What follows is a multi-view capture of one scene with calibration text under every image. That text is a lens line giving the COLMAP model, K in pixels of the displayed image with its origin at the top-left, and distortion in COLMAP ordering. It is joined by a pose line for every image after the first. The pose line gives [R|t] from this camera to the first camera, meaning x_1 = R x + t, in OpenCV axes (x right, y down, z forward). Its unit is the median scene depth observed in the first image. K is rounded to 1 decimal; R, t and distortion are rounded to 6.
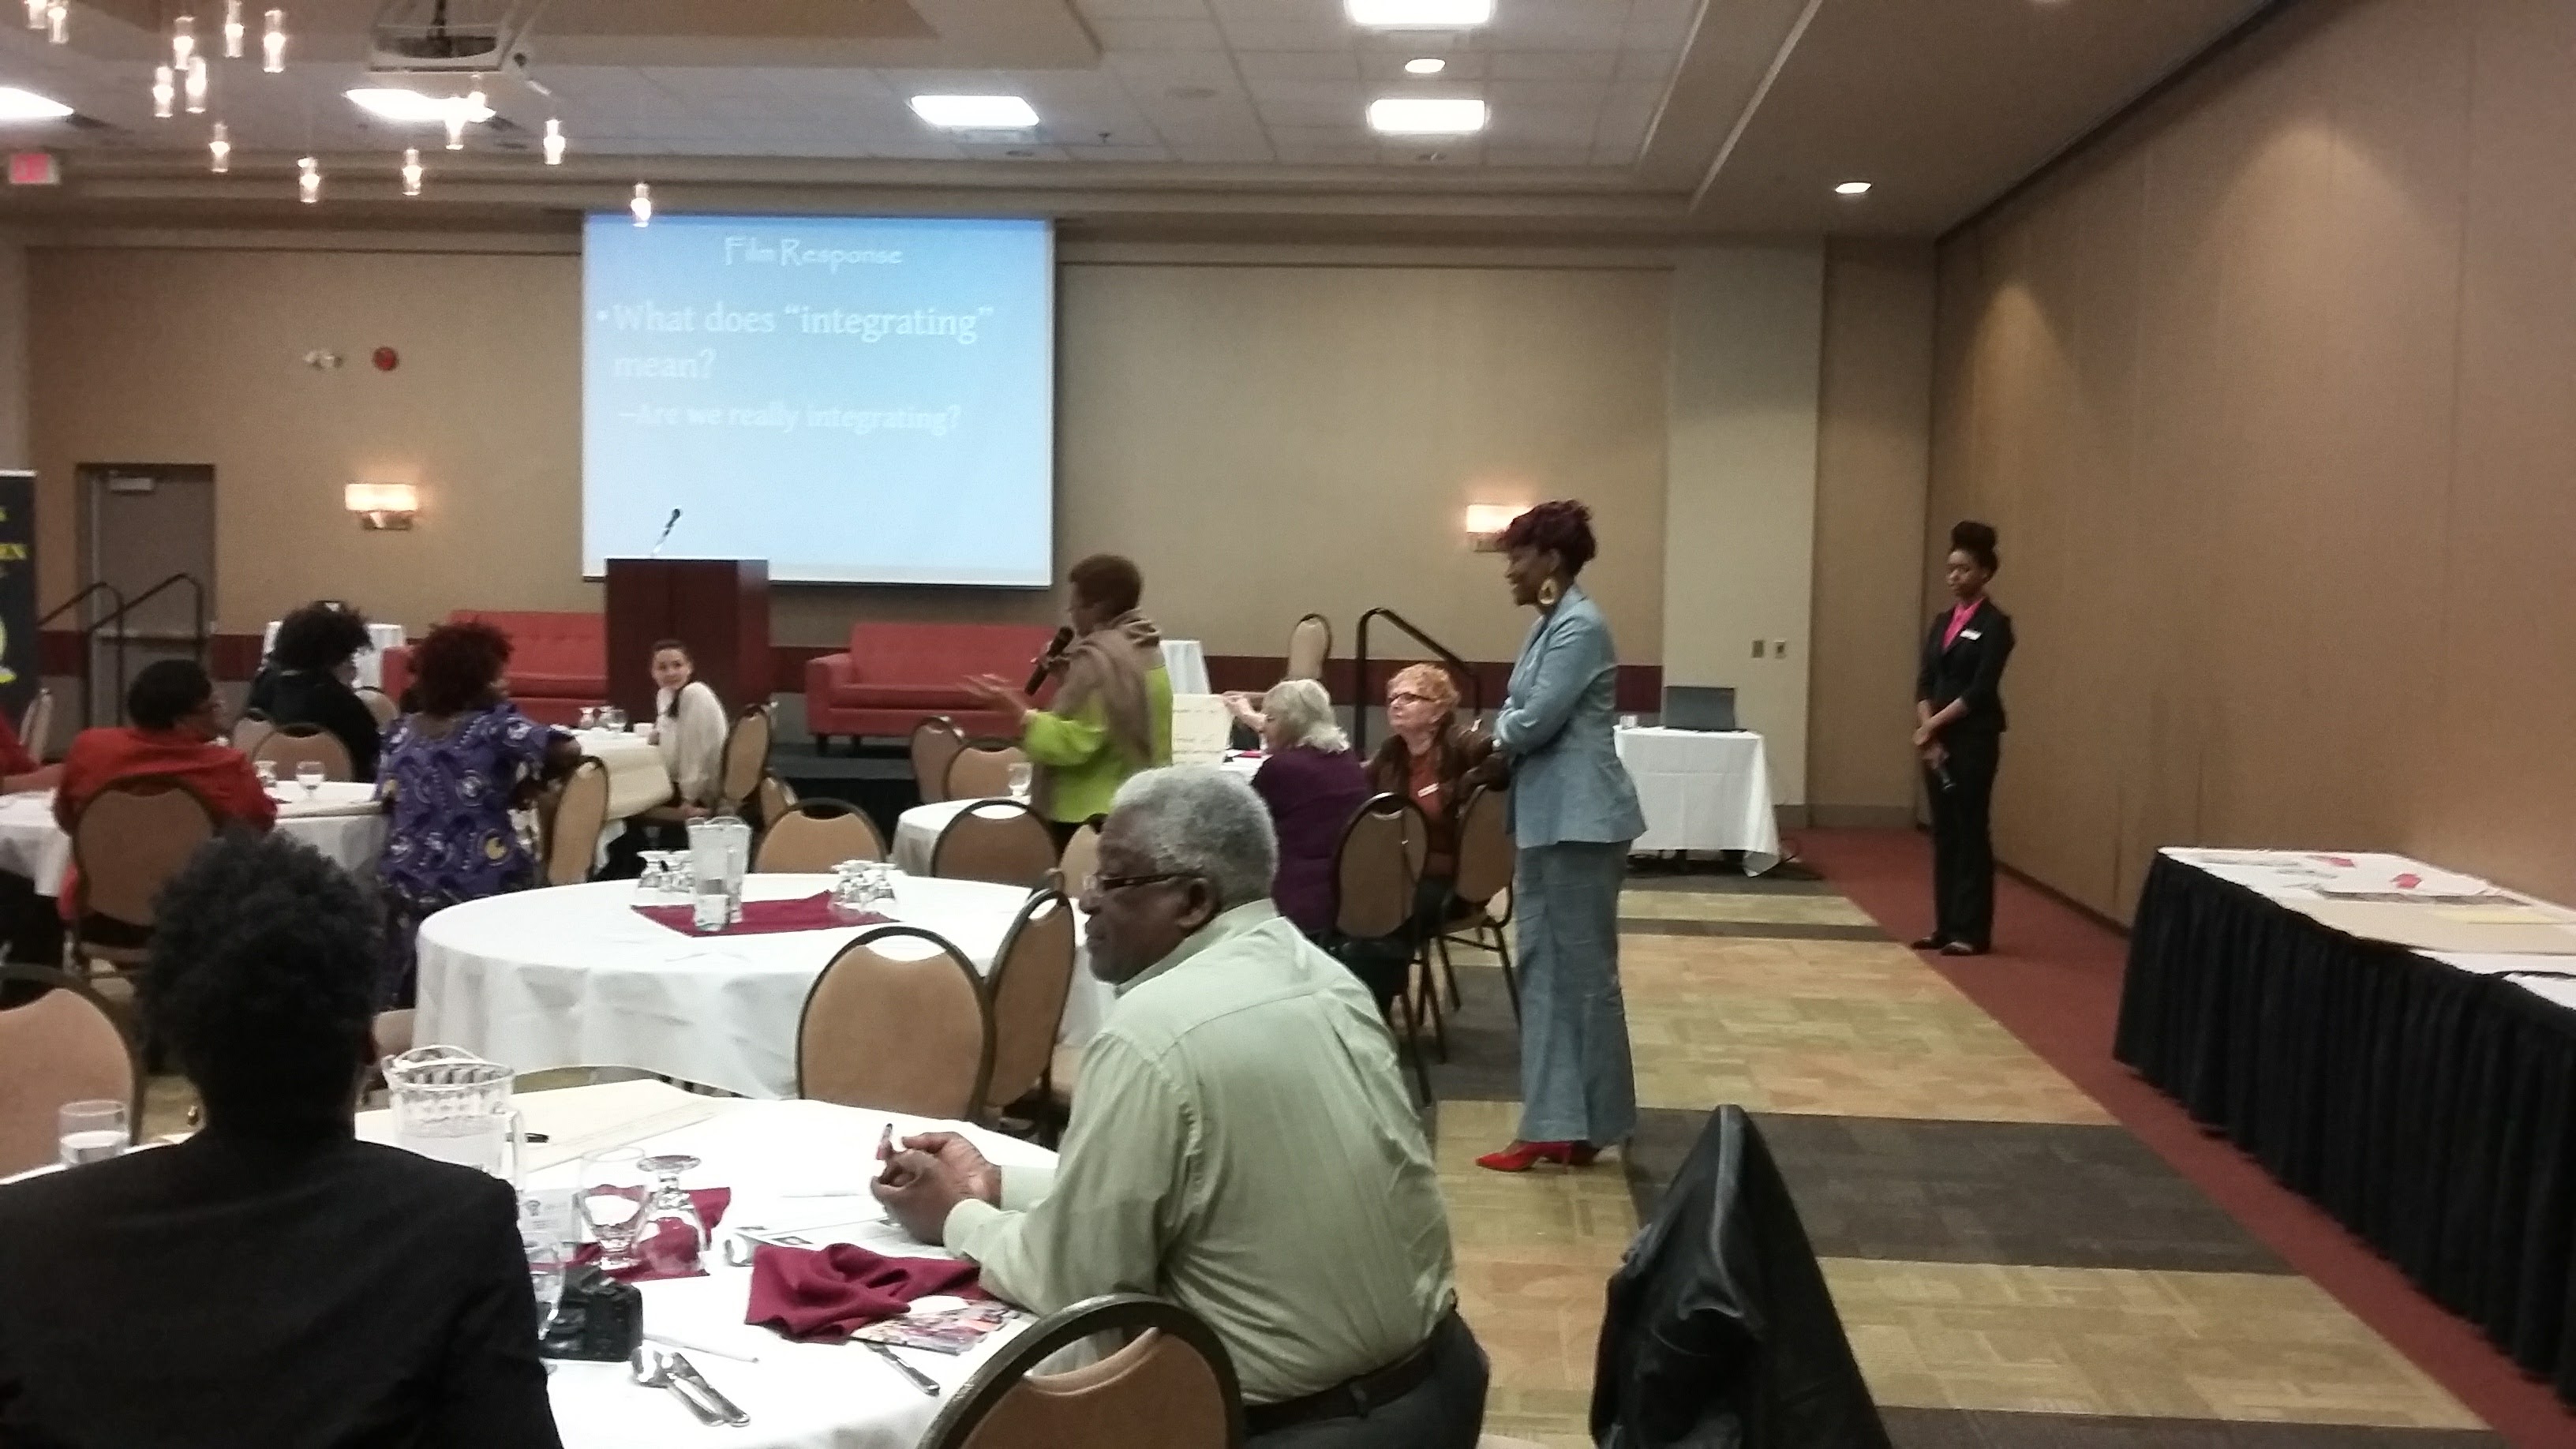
lens RADIAL K [[2374.4, 0, 1295.7], [0, 2374.4, 712.4], [0, 0, 1]] dist [0.127914, -0.263933]
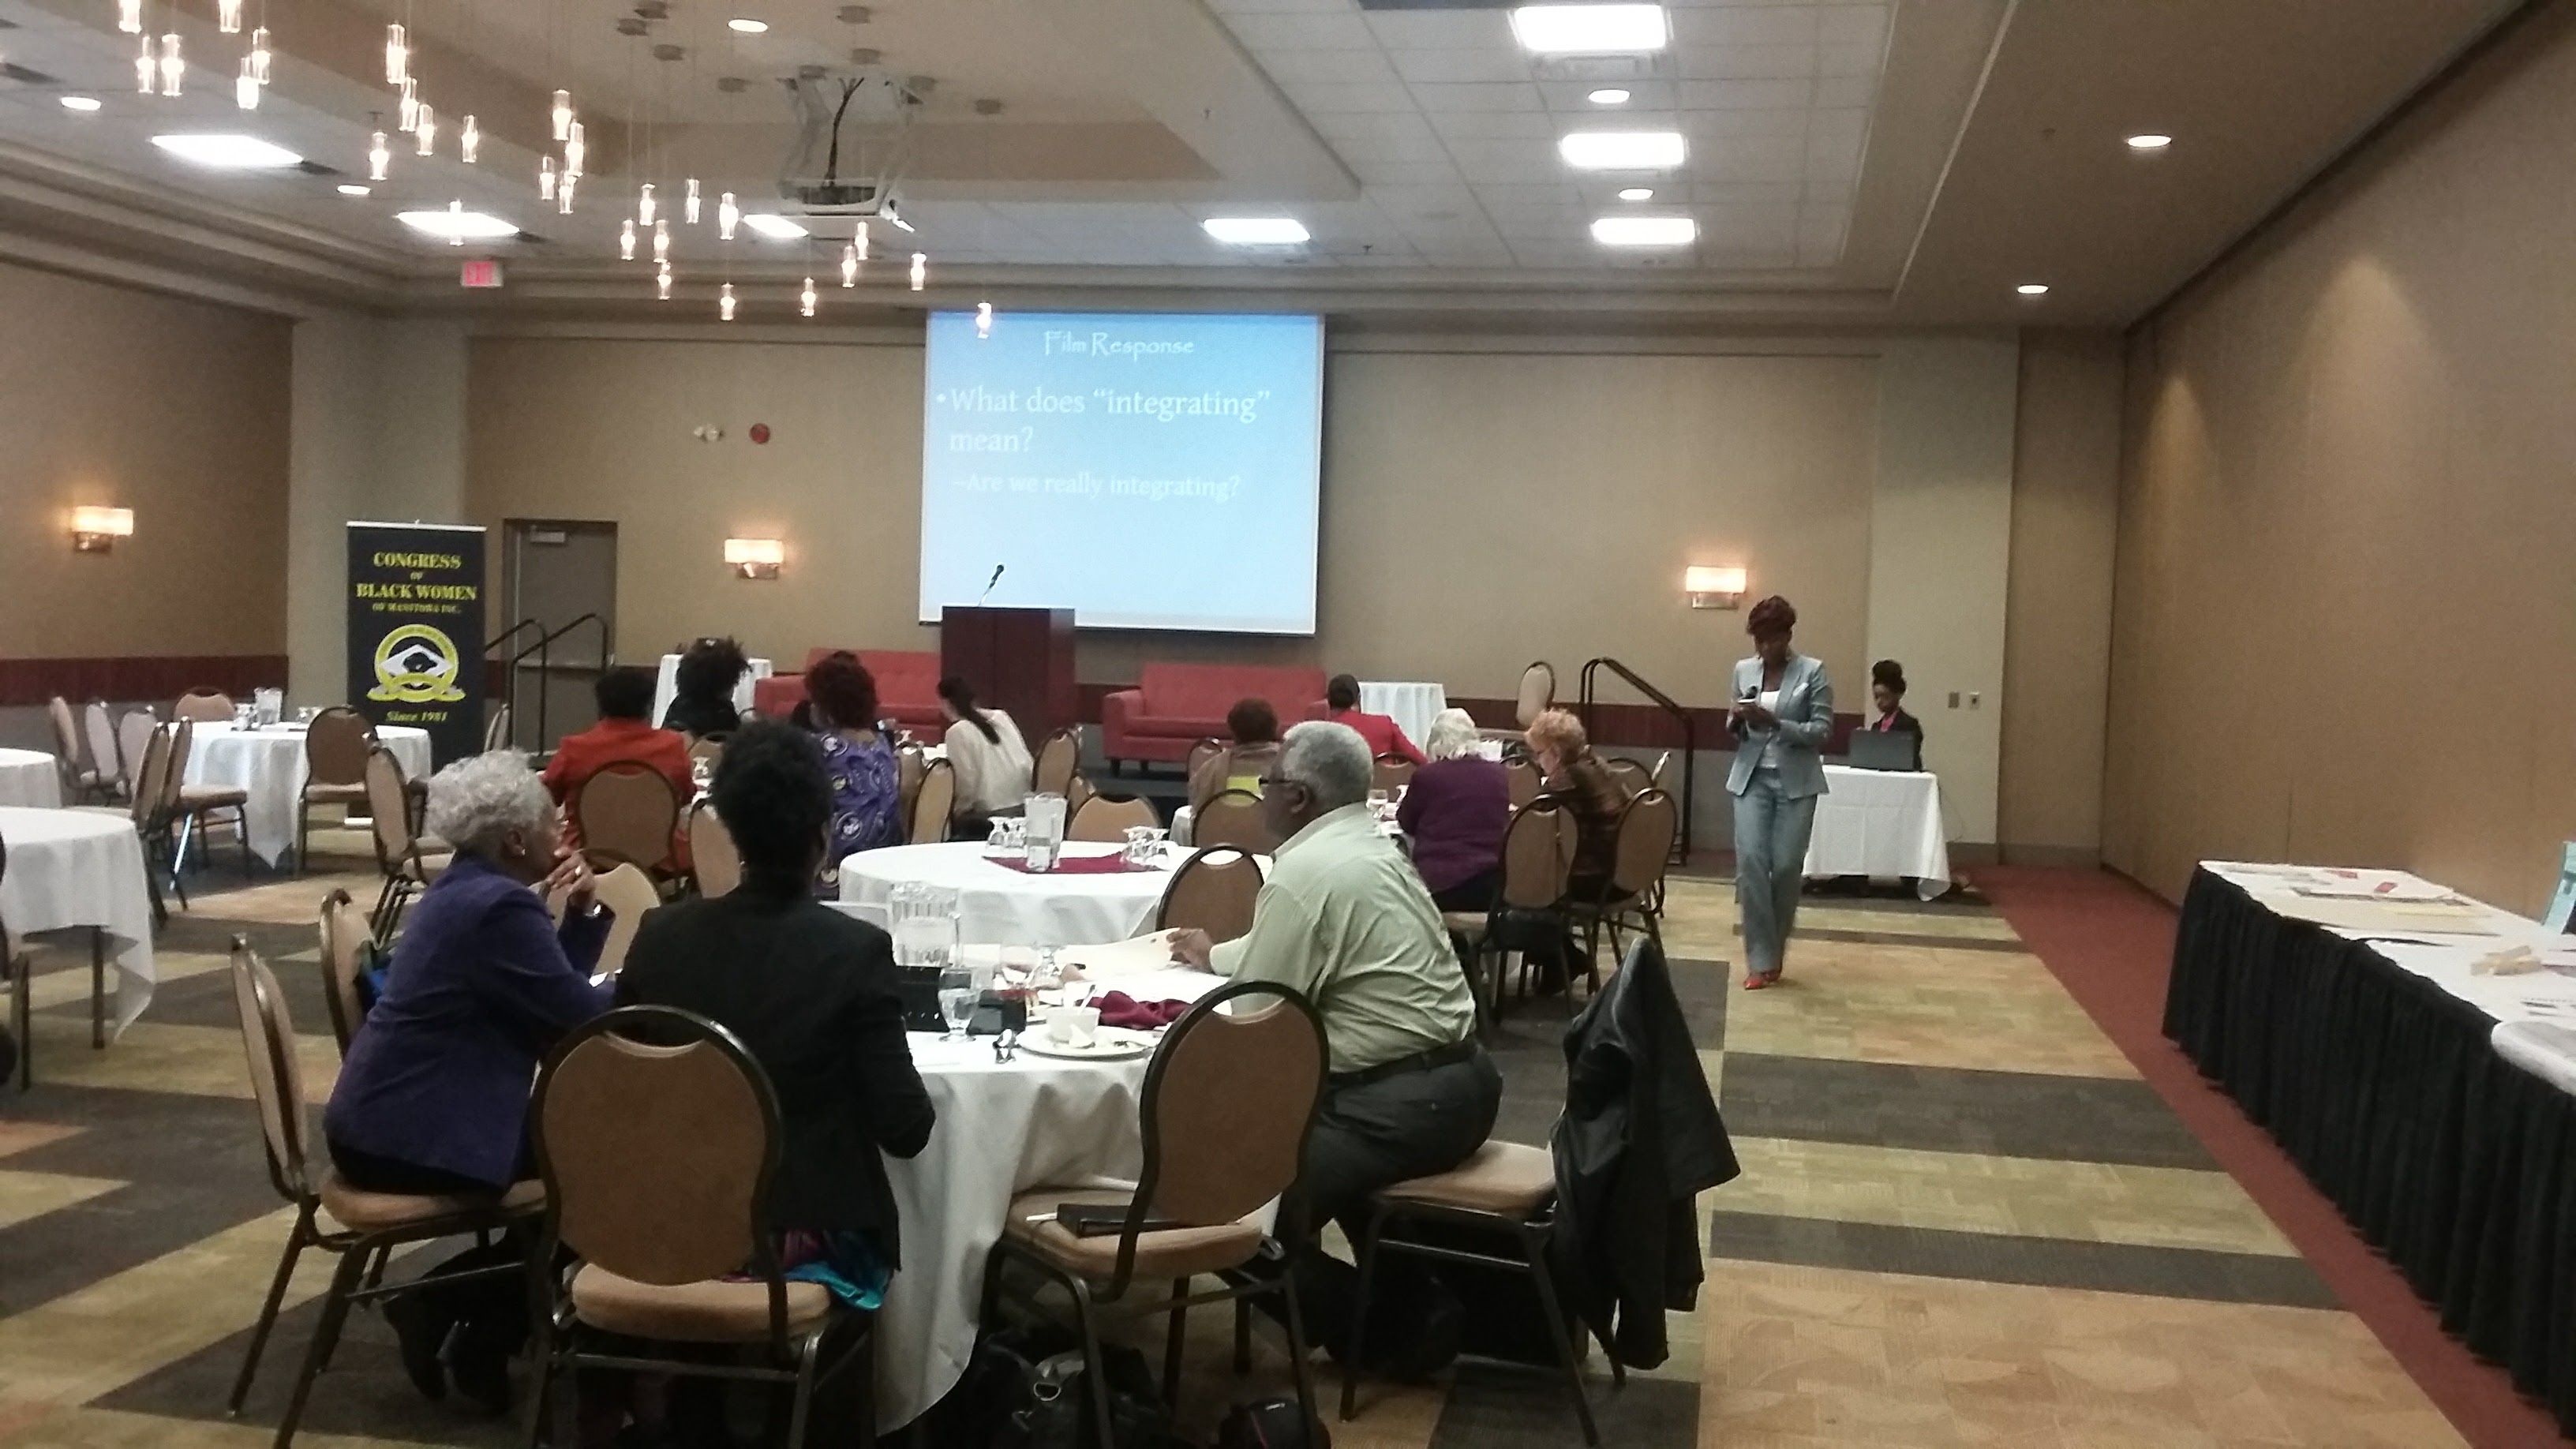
lens RADIAL K [[2374.4, 0, 1295.7], [0, 2374.4, 712.4], [0, 0, 1]] dist [0.127914, -0.263933]
pose [[0.992619, 0.018674, -0.119827, 0.028222], [-0.021285, 0.999562, -0.020548, 0.009028], [0.119391, 0.022947, 0.992582, -0.146942]]
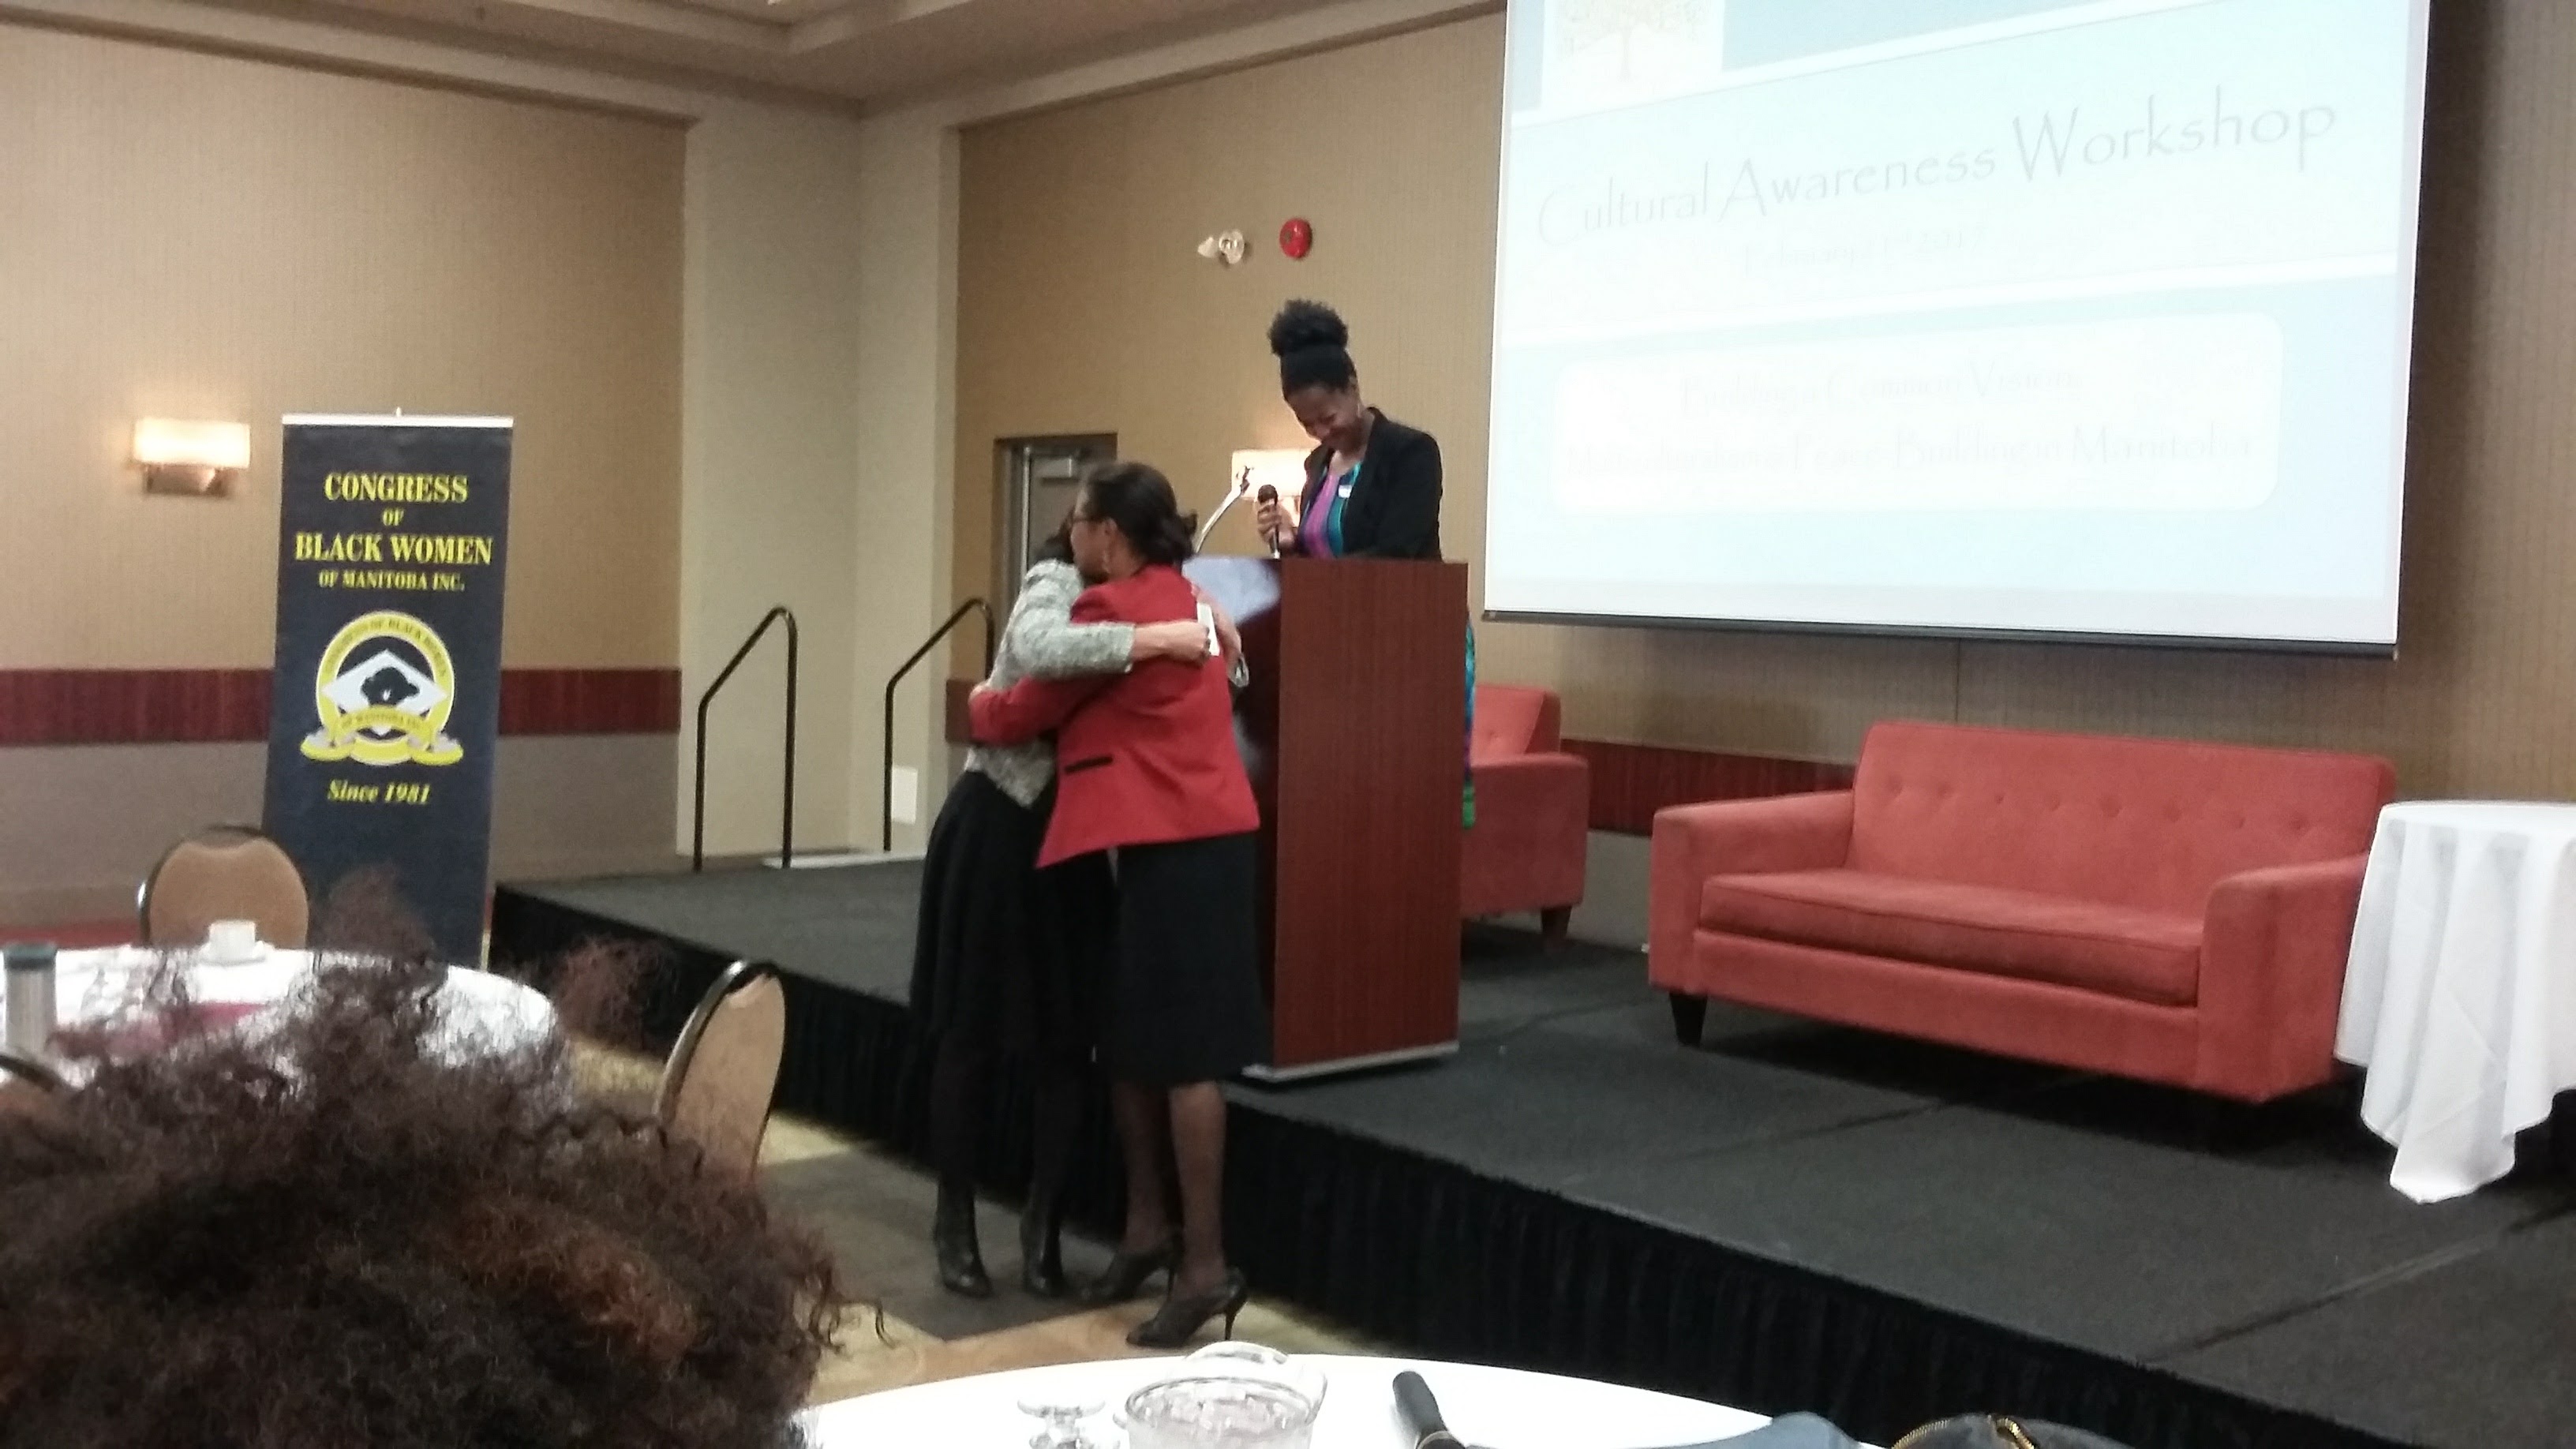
lens RADIAL K [[2374.4, 0, 1295.7], [0, 2374.4, 712.4], [0, 0, 1]] dist [0.127914, -0.263933]
pose [[0.717465, 0.043248, -0.695251, 0.042900], [-0.054635, 0.998490, 0.005731, -0.039464], [0.694449, 0.033874, 0.718744, 0.687448]]
